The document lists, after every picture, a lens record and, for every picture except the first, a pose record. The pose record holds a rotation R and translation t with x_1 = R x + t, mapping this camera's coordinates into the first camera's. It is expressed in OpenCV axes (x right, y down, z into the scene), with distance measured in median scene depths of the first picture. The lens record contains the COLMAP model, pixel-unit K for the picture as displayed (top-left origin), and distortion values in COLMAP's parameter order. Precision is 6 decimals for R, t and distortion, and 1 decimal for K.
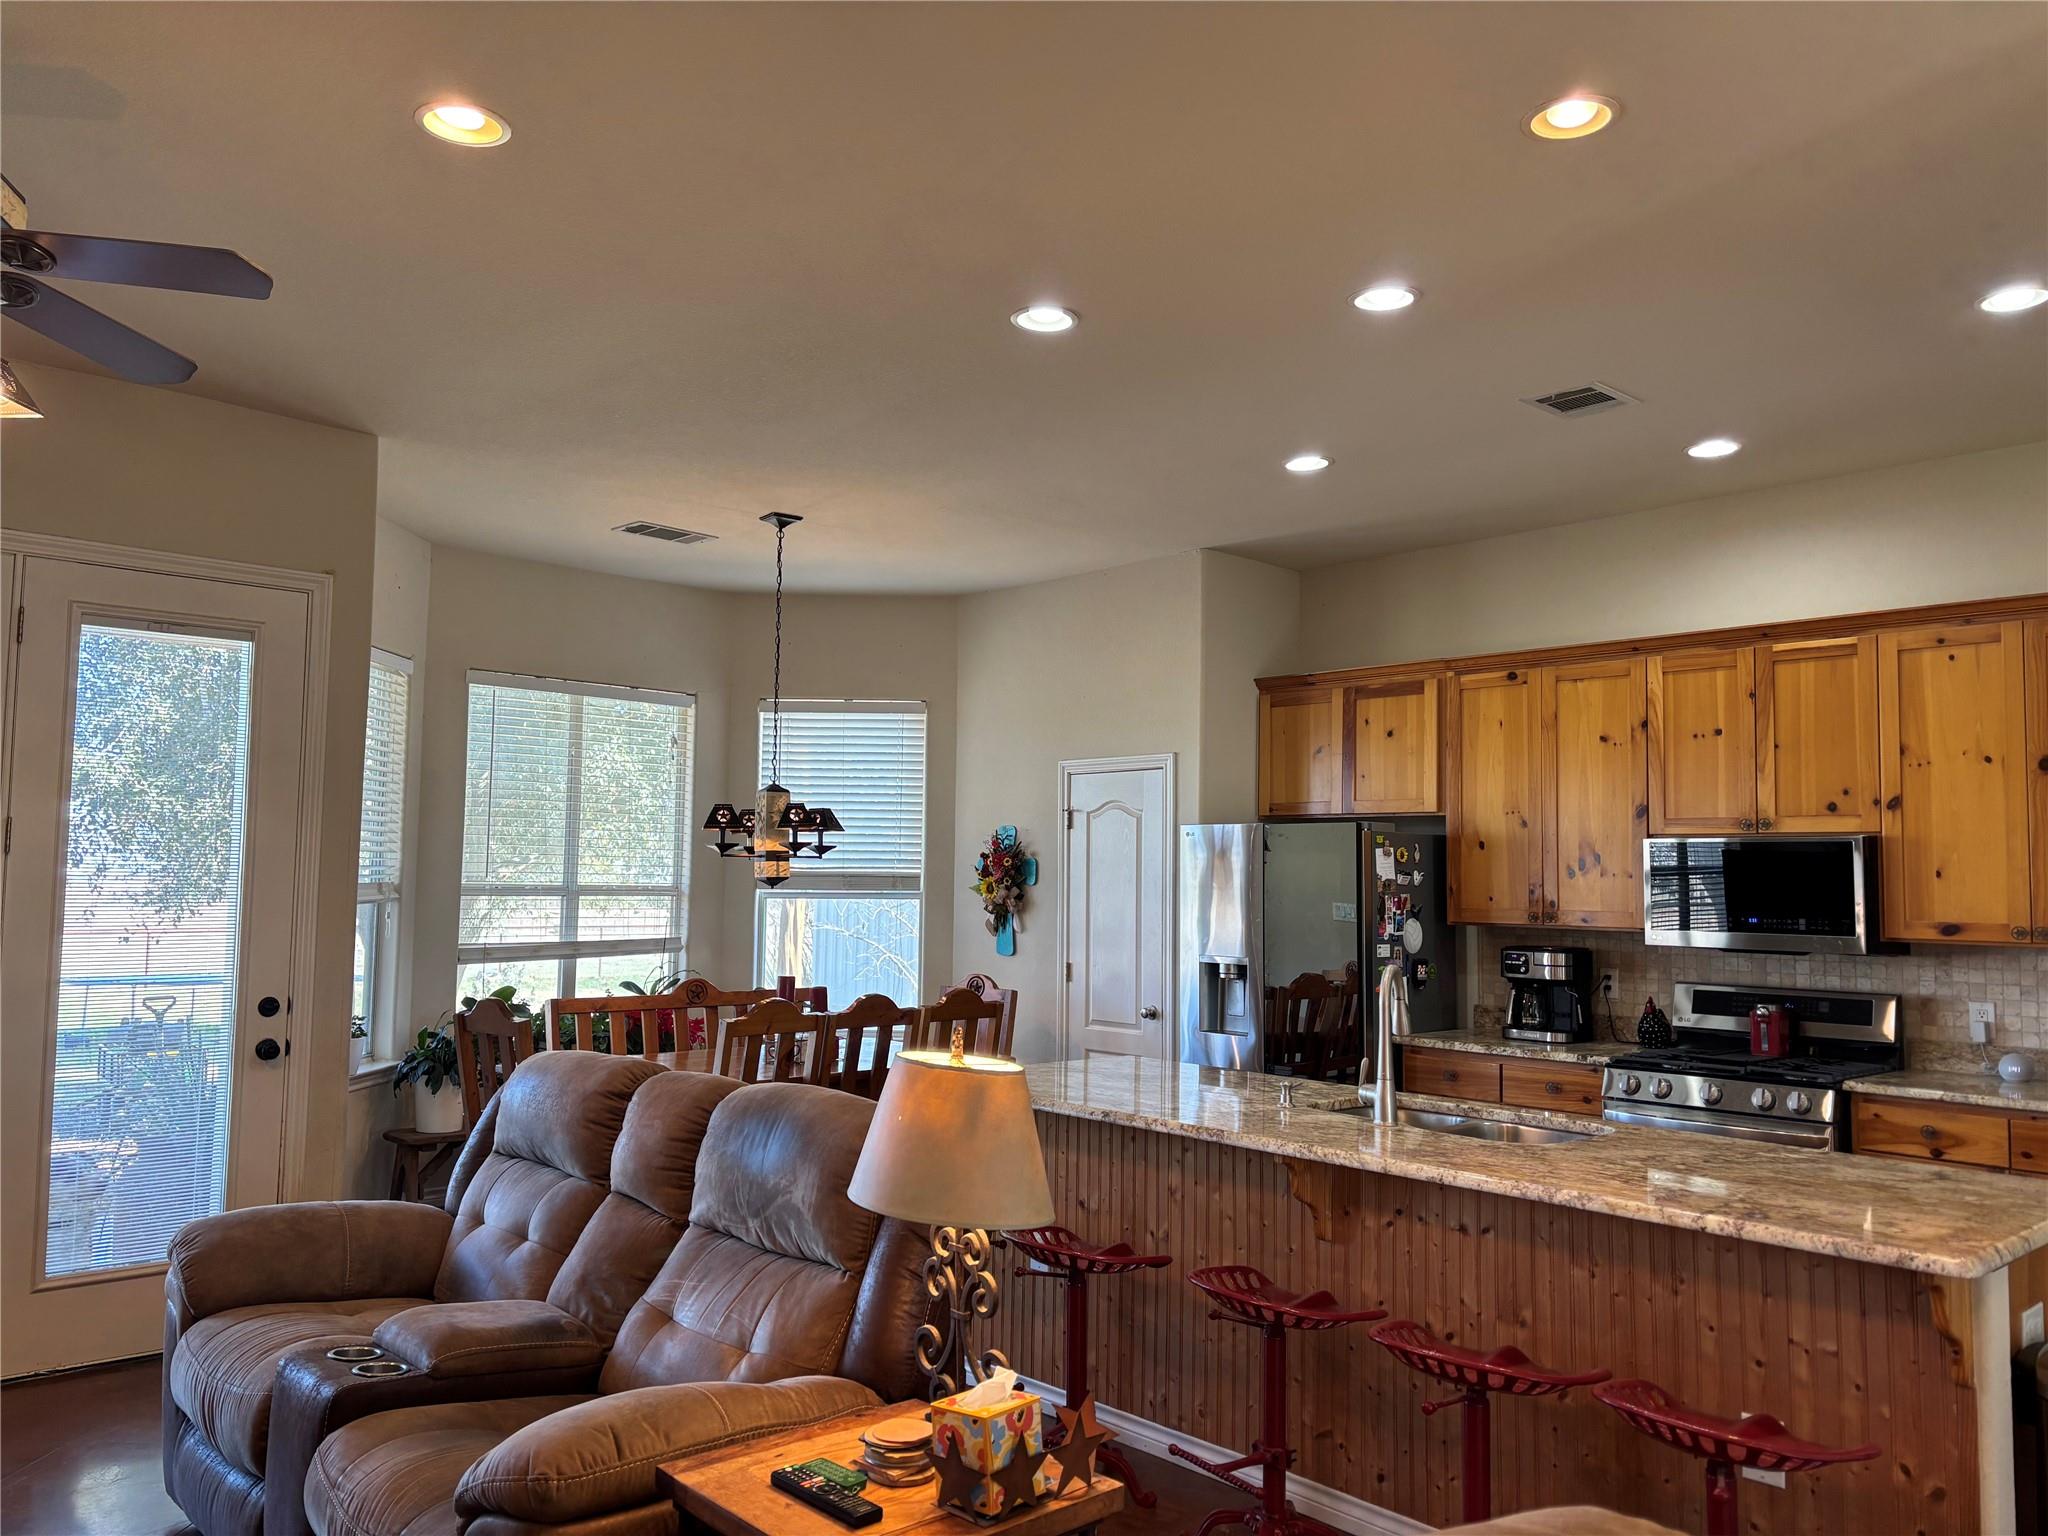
lens RADIAL K [[1544.3, 0, 1021.7], [0, 1544.3, 781.4], [0, 0, 1]] dist [0.070964, -0.077311]
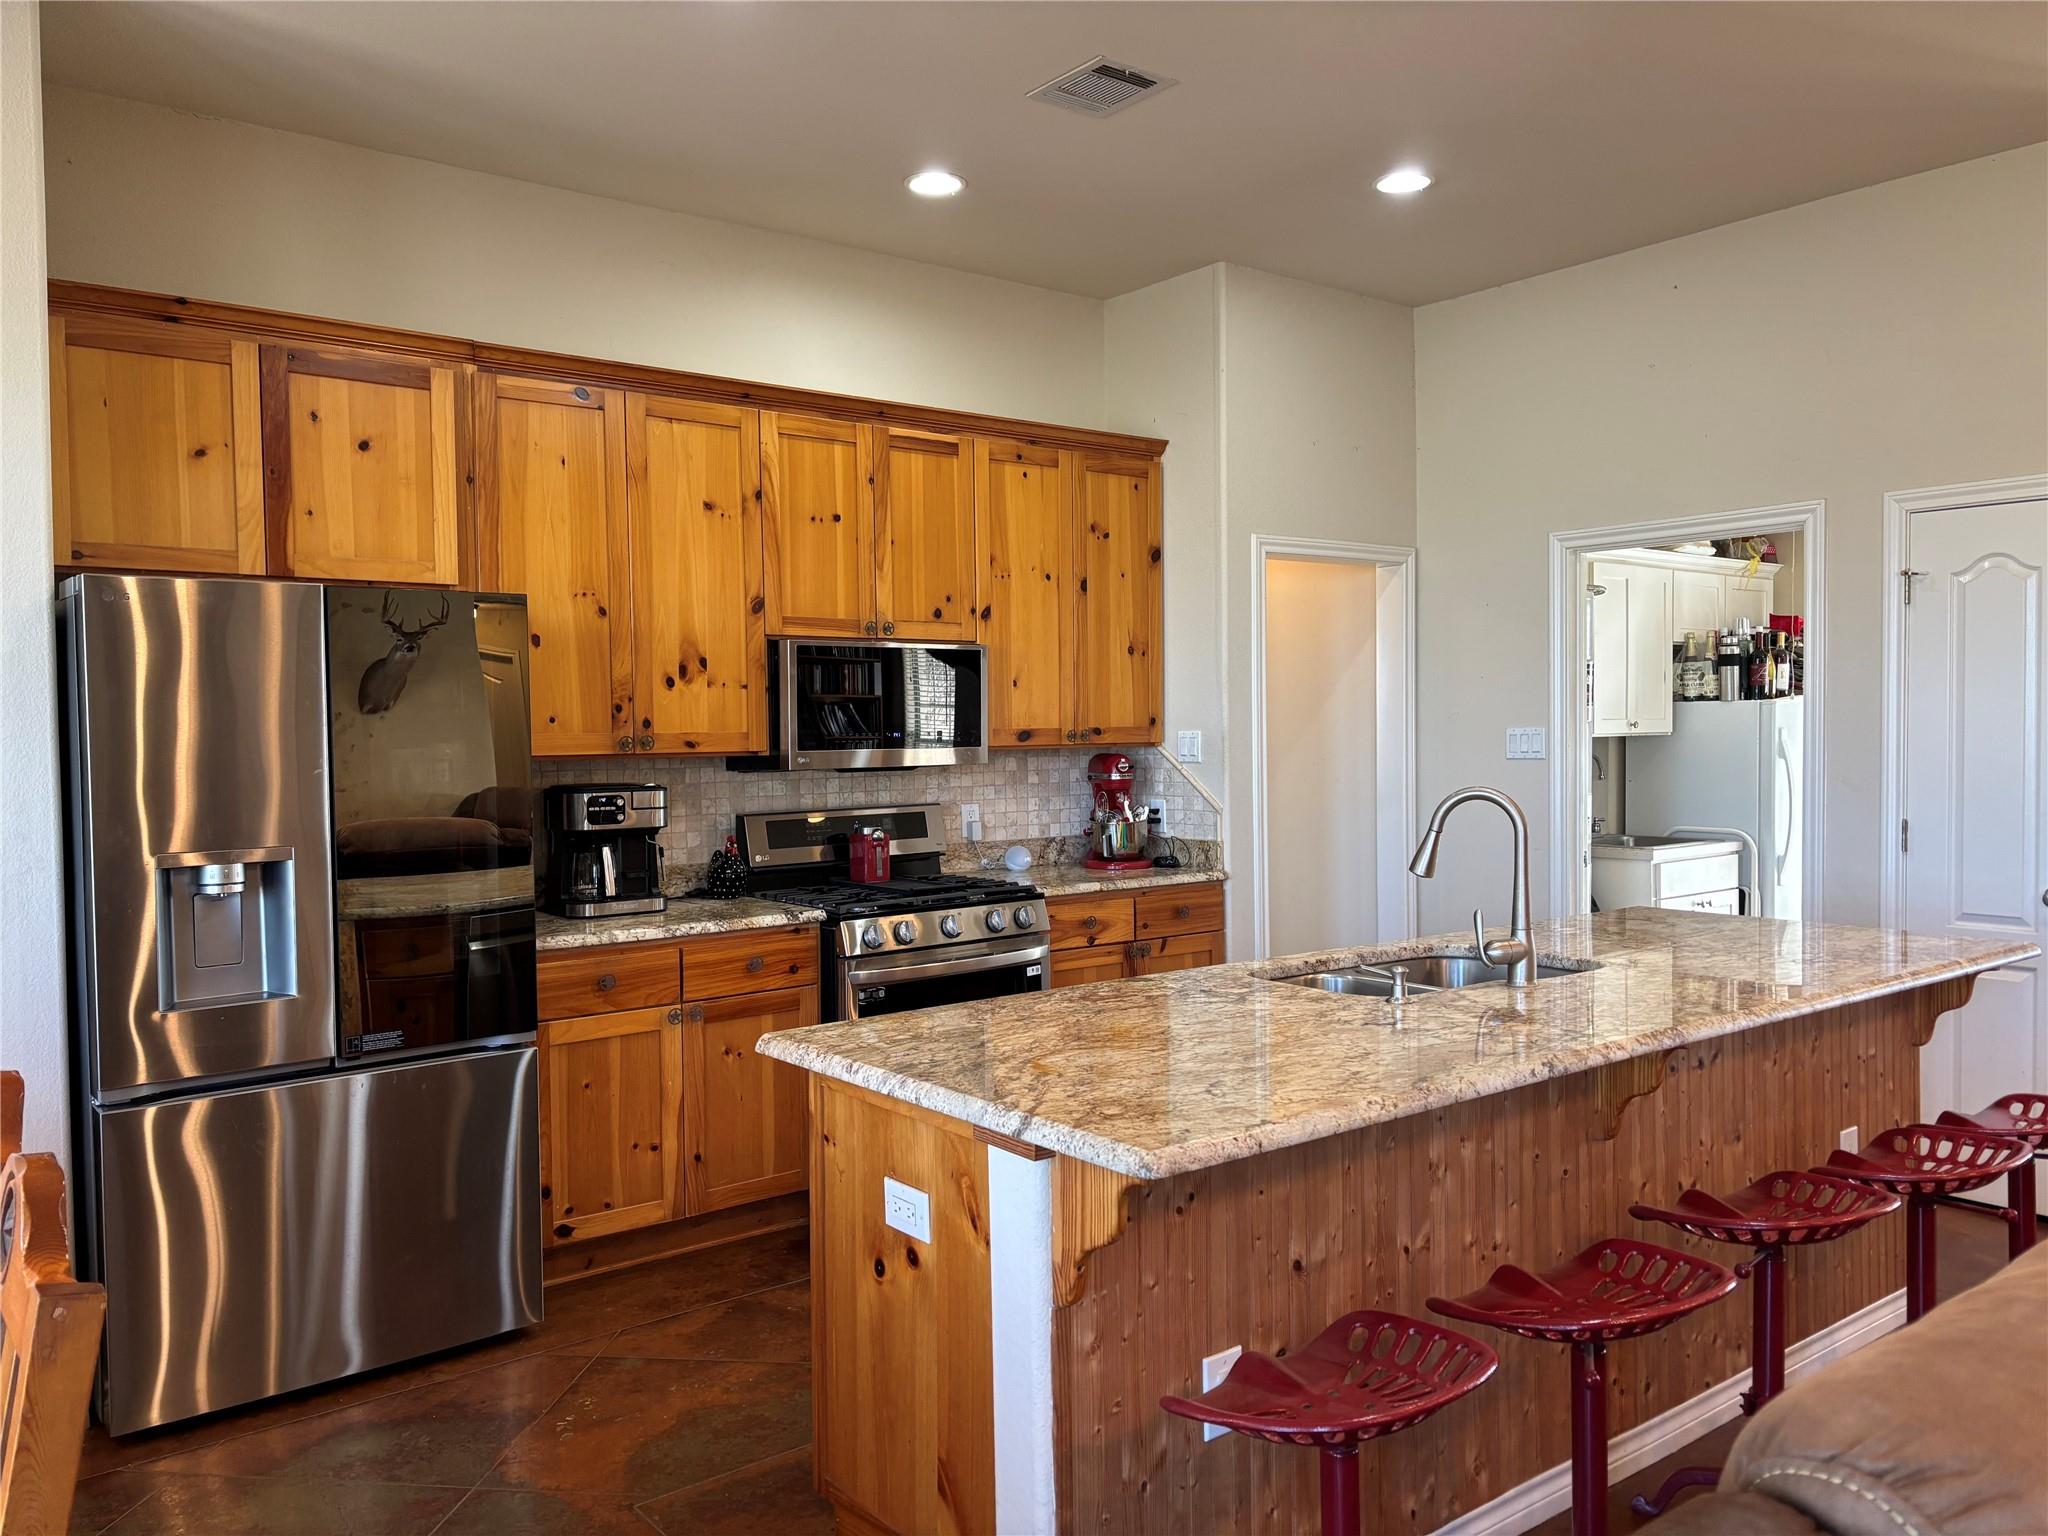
lens RADIAL K [[1544.3, 0, 1021.7], [0, 1544.3, 781.4], [0, 0, 1]] dist [0.070964, -0.077311]
pose [[0.079362, -0.058470, 0.995130, -0.400399], [-0.054577, 0.996526, 0.062905, 0.053557], [-0.995351, -0.059303, 0.075895, 0.824841]]
